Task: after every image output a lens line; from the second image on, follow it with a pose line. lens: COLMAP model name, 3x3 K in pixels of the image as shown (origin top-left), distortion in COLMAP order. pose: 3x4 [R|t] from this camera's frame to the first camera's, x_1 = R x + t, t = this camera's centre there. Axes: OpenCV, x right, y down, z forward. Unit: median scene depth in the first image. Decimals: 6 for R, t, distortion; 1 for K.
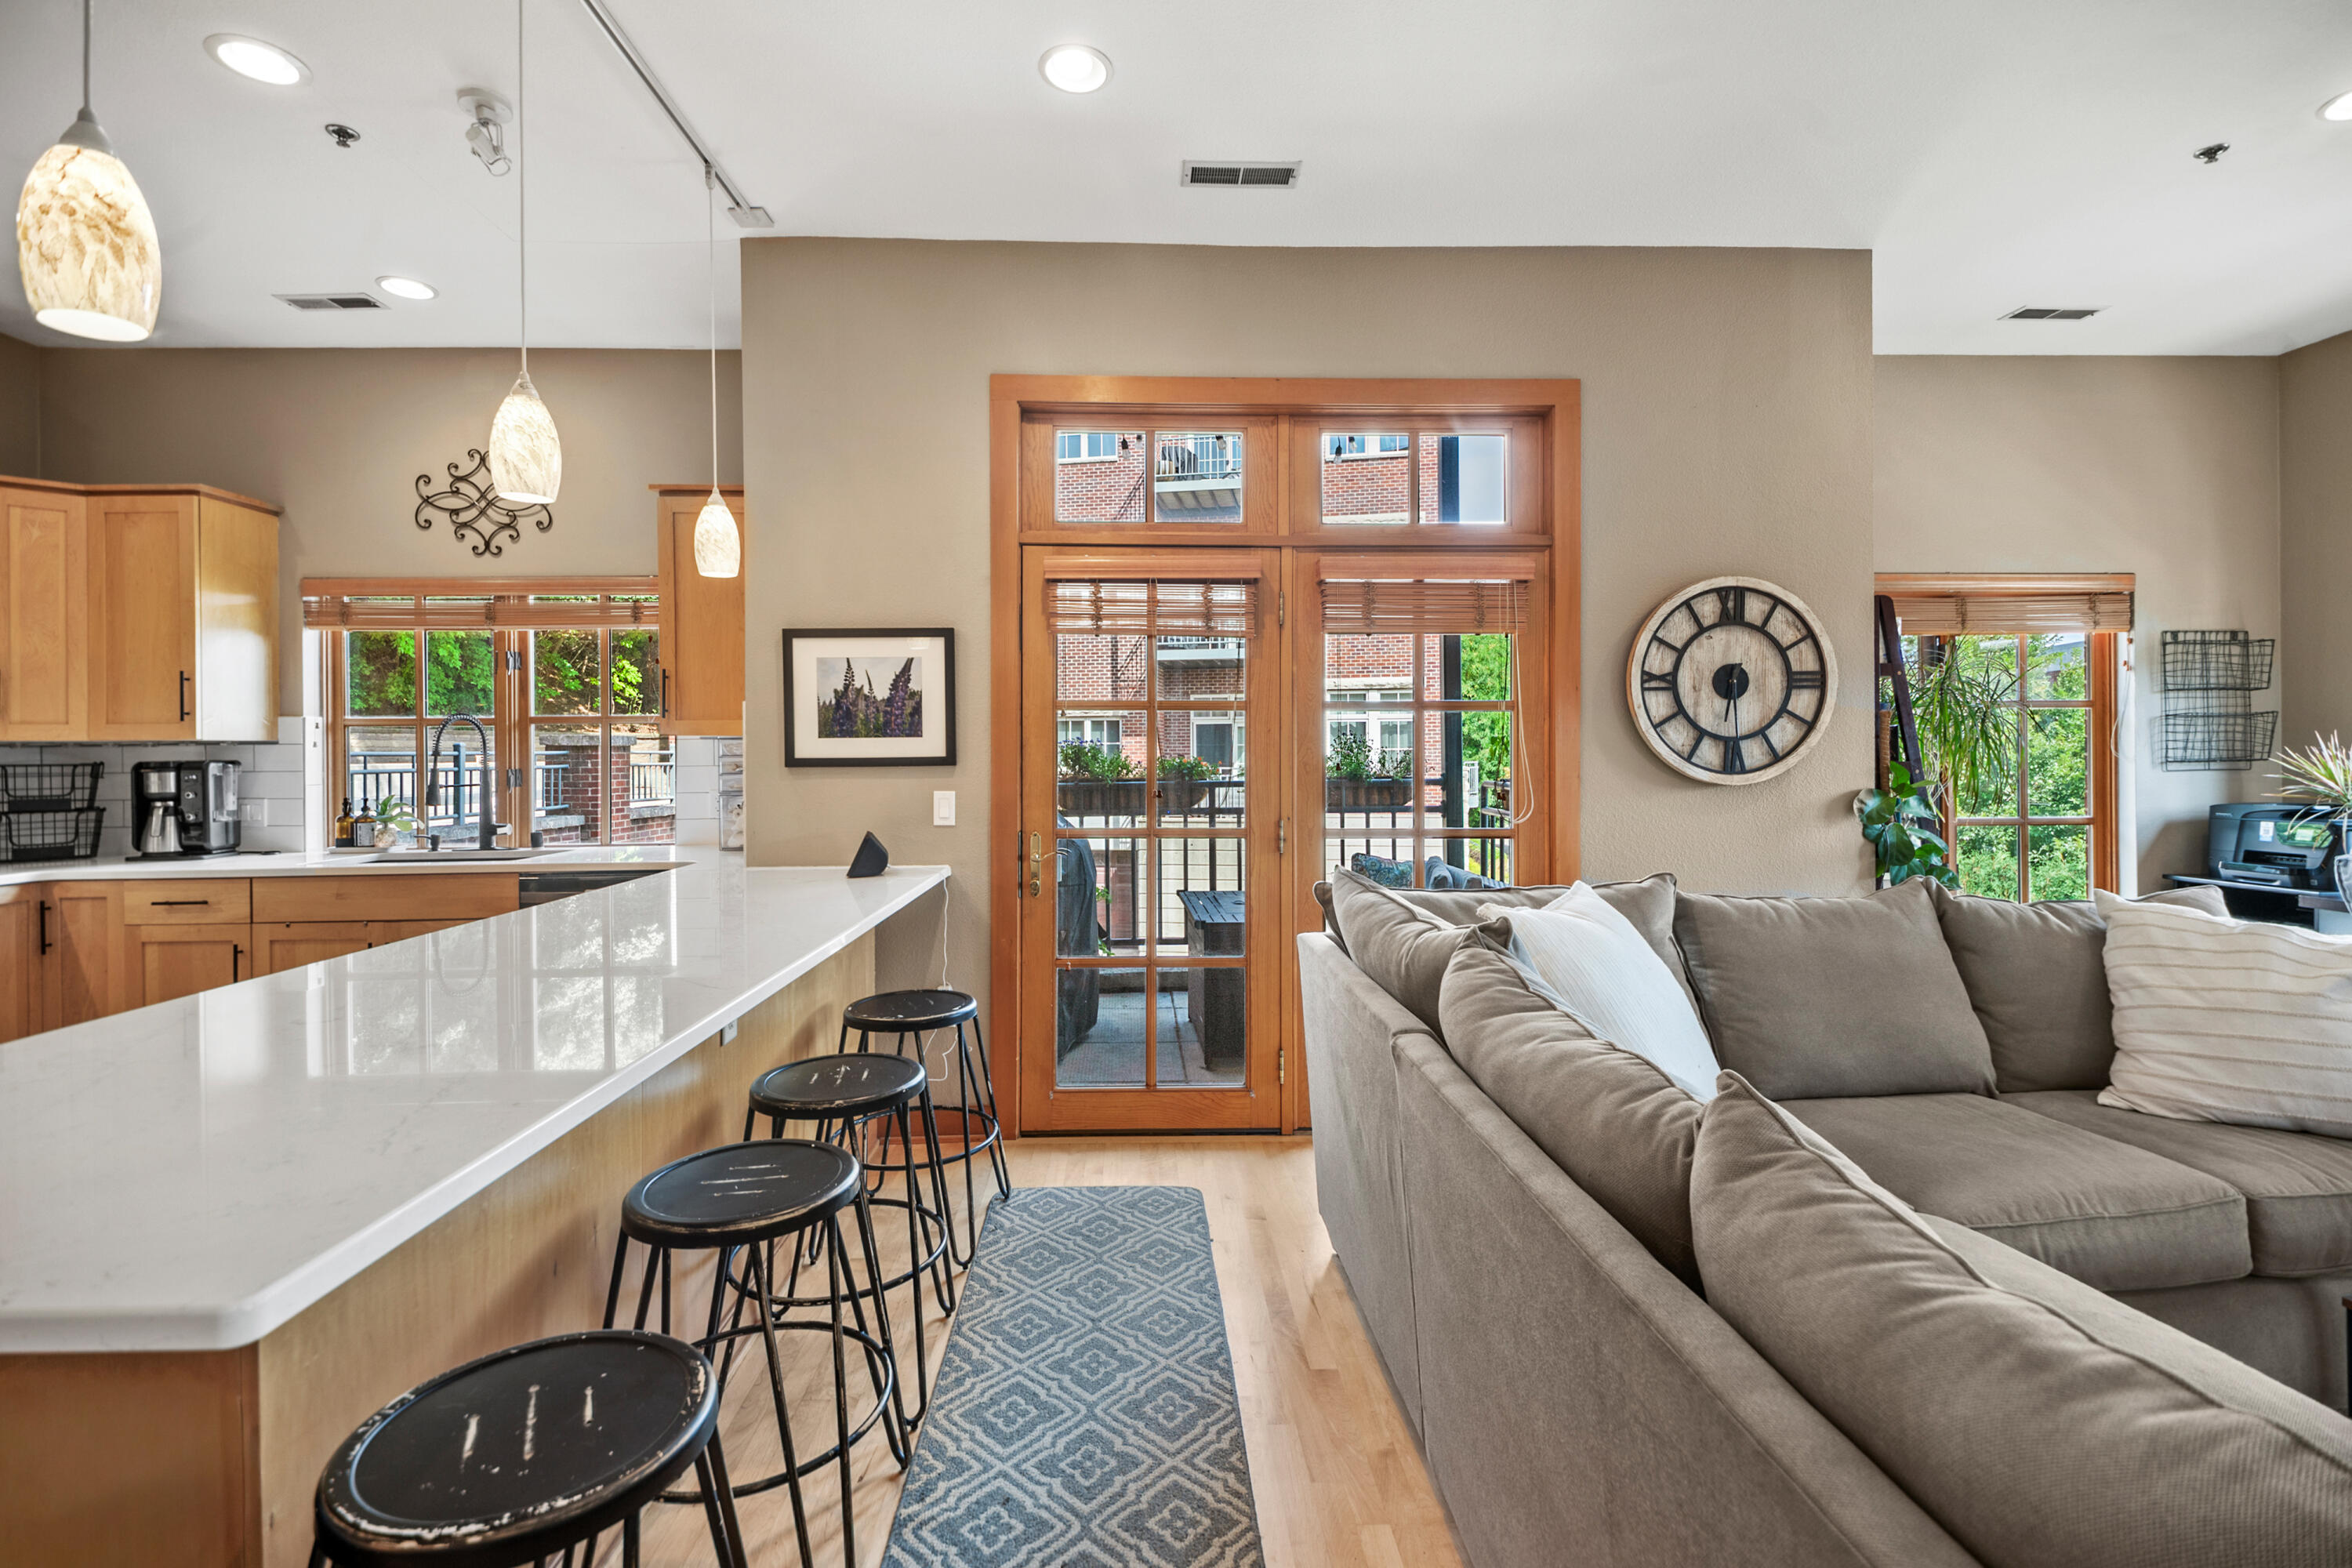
lens RADIAL K [[1031.2, 0, 1171.4], [0, 1031.2, 750.0], [0, 0, 1]] dist [0.031557, -0.018153]
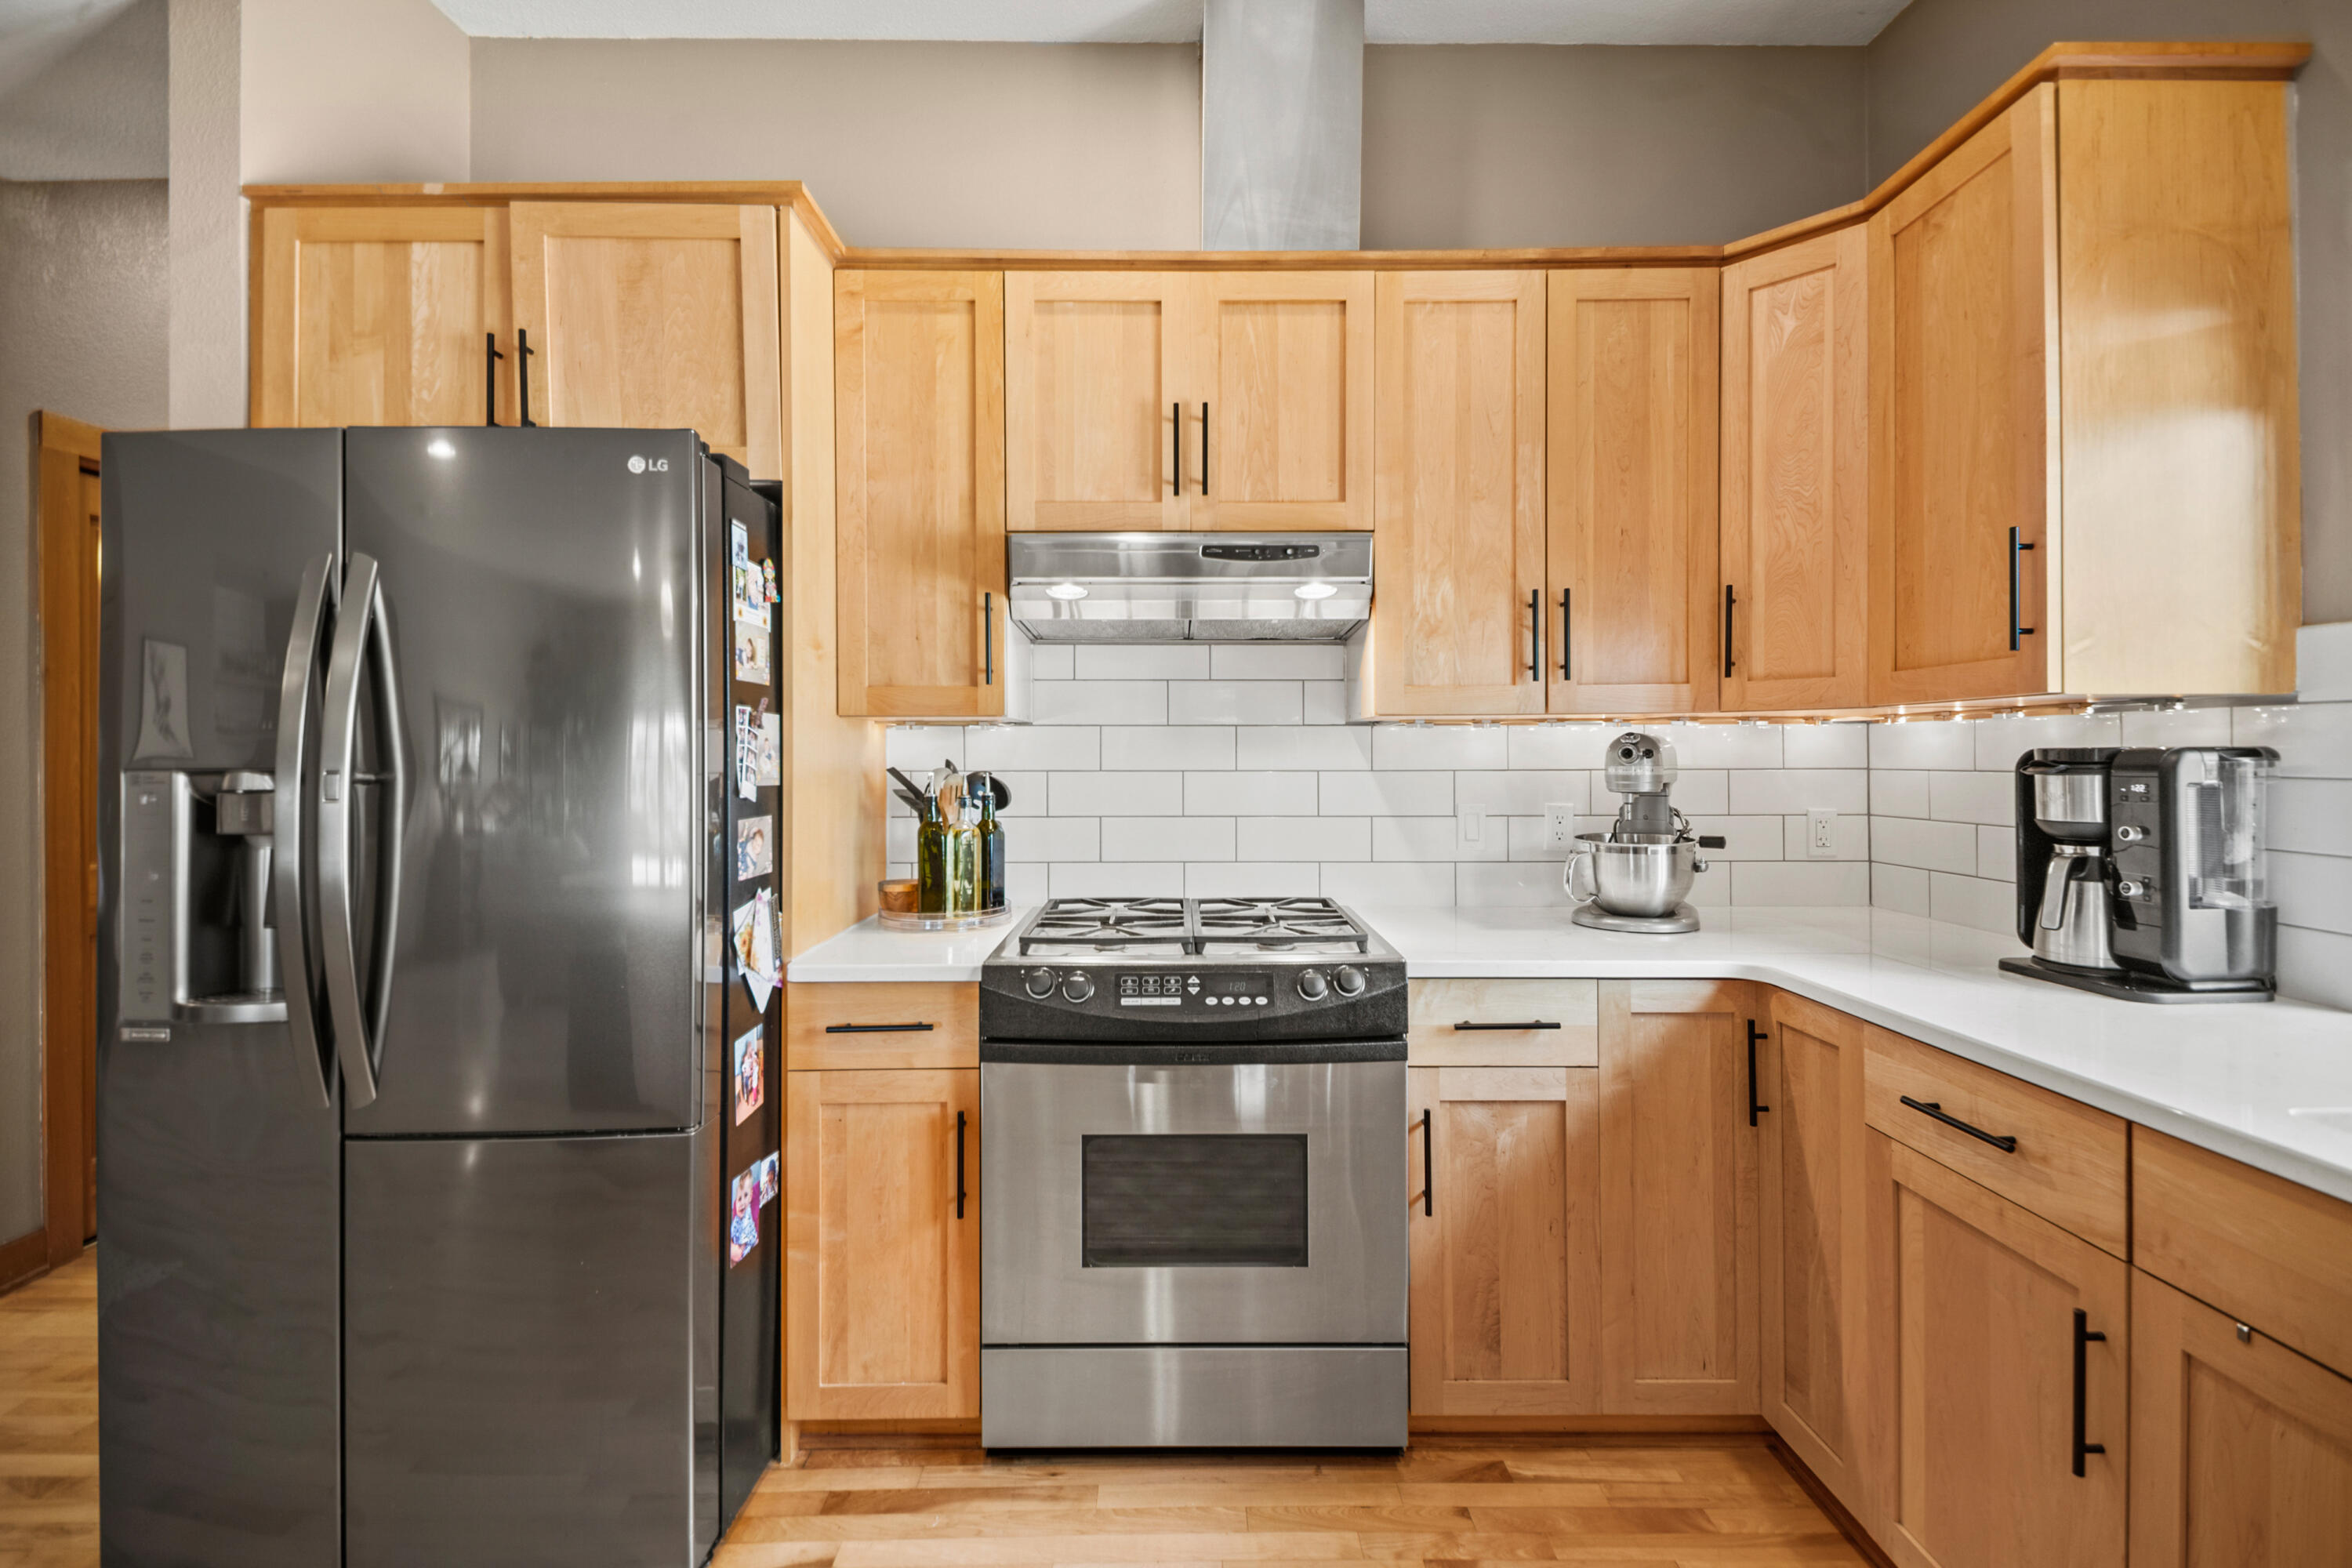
lens RADIAL K [[1031.2, 0, 1162.0], [0, 1031.2, 757.3], [0, 0, 1]] dist [0.031557, -0.018153]
pose [[-0.031368, 0.010325, -0.999455, -0.538655], [0.004705, 0.999937, 0.010182, 0.008890], [0.999497, -0.004383, -0.031414, 0.693190]]
